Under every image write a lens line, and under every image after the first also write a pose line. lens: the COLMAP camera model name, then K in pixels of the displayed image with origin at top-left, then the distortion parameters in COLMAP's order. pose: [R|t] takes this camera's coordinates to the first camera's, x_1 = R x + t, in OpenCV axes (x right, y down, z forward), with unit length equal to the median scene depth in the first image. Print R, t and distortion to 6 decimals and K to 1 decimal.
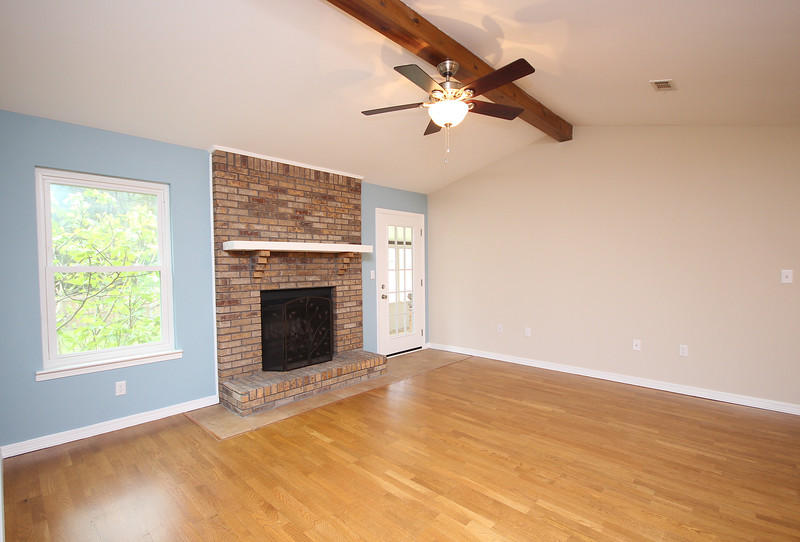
lens RADIAL K [[377.5, 0, 393.0], [0, 377.5, 277.4], [0, 0, 1]] dist [-0.002127, -0.000048]
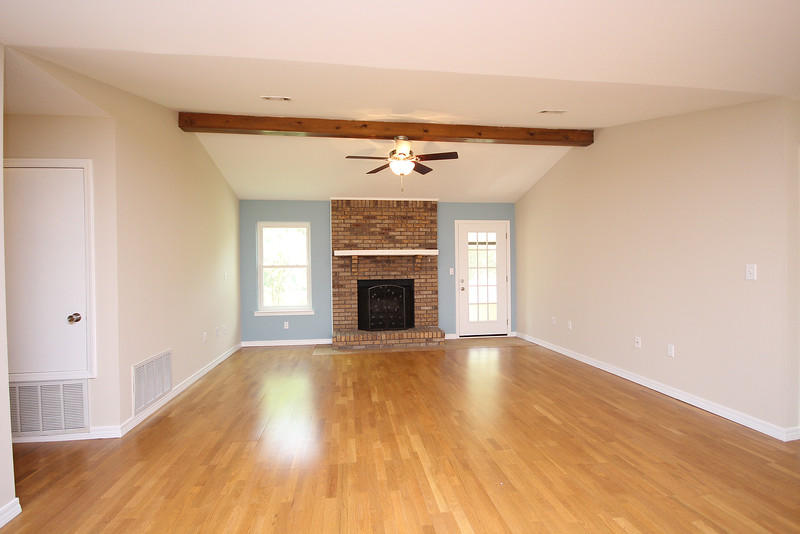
lens RADIAL K [[371.2, 0, 399.5], [0, 371.2, 271.9], [0, 0, 1]] dist [-0.001981, -0.001419]
pose [[0.788394, 0.004176, -0.615157, 0.752969], [-0.015578, 0.999792, -0.013177, 0.017644], [0.614974, 0.019971, 0.788295, -0.154387]]
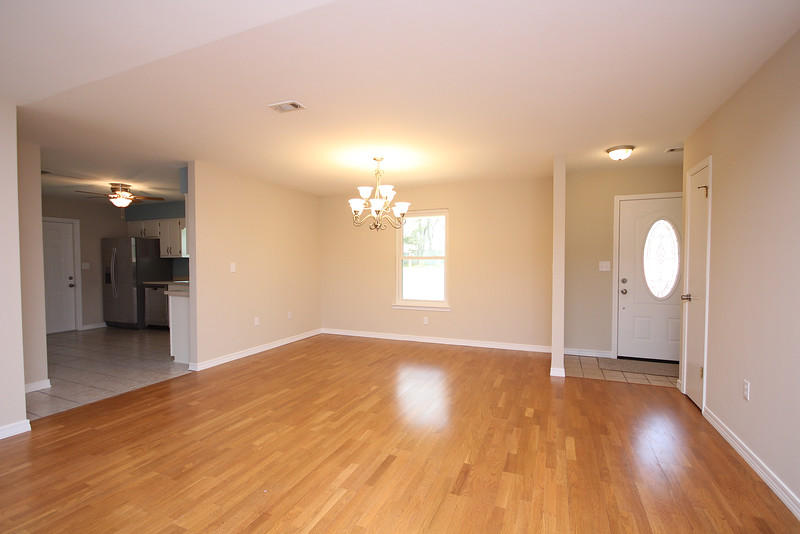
lens RADIAL K [[371.2, 0, 399.0], [0, 371.2, 270.9], [0, 0, 1]] dist [-0.001981, -0.001419]
pose [[-0.356950, -0.012892, 0.934034, 0.006900], [0.038896, 0.998832, 0.028651, 0.004410], [-0.933313, 0.046557, -0.356032, 0.357844]]
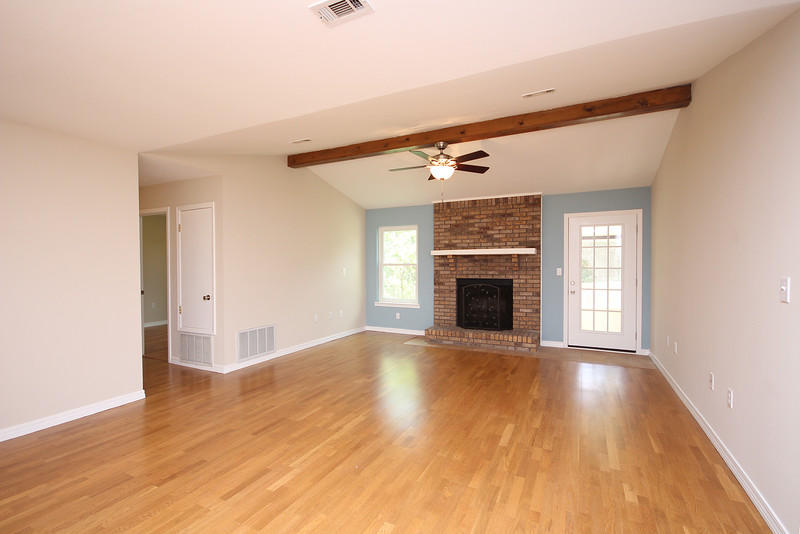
lens RADIAL K [[371.2, 0, 398.1], [0, 371.2, 271.0], [0, 0, 1]] dist [-0.001981, -0.001419]
pose [[0.295917, 0.024173, -0.954908, 1.127551], [-0.031392, 0.999386, 0.015571, -0.015615], [0.954698, 0.025368, 0.296494, 0.239665]]
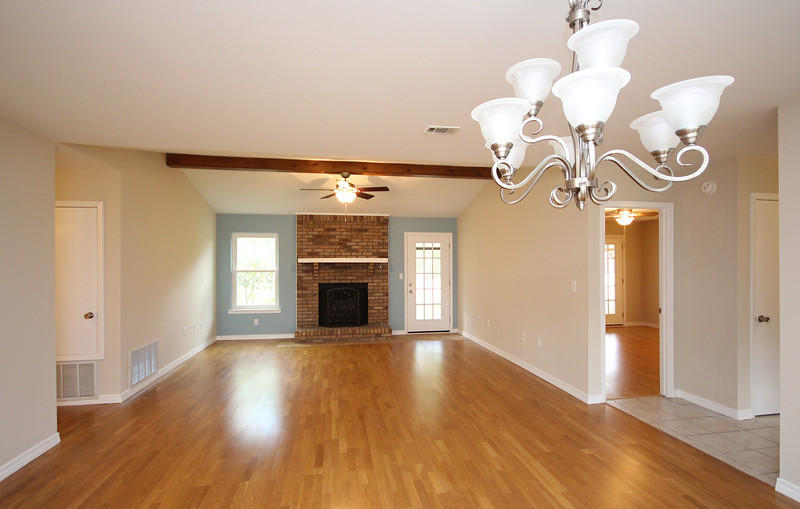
lens RADIAL K [[380.8, 0, 398.9], [0, 380.8, 263.3], [0, 0, 1]] dist [0.002140, 0.000030]
pose [[0.804010, 0.003571, -0.594606, 1.076662], [-0.024276, 0.999345, -0.026824, -0.023699], [0.594121, 0.036002, 0.803570, -0.300183]]
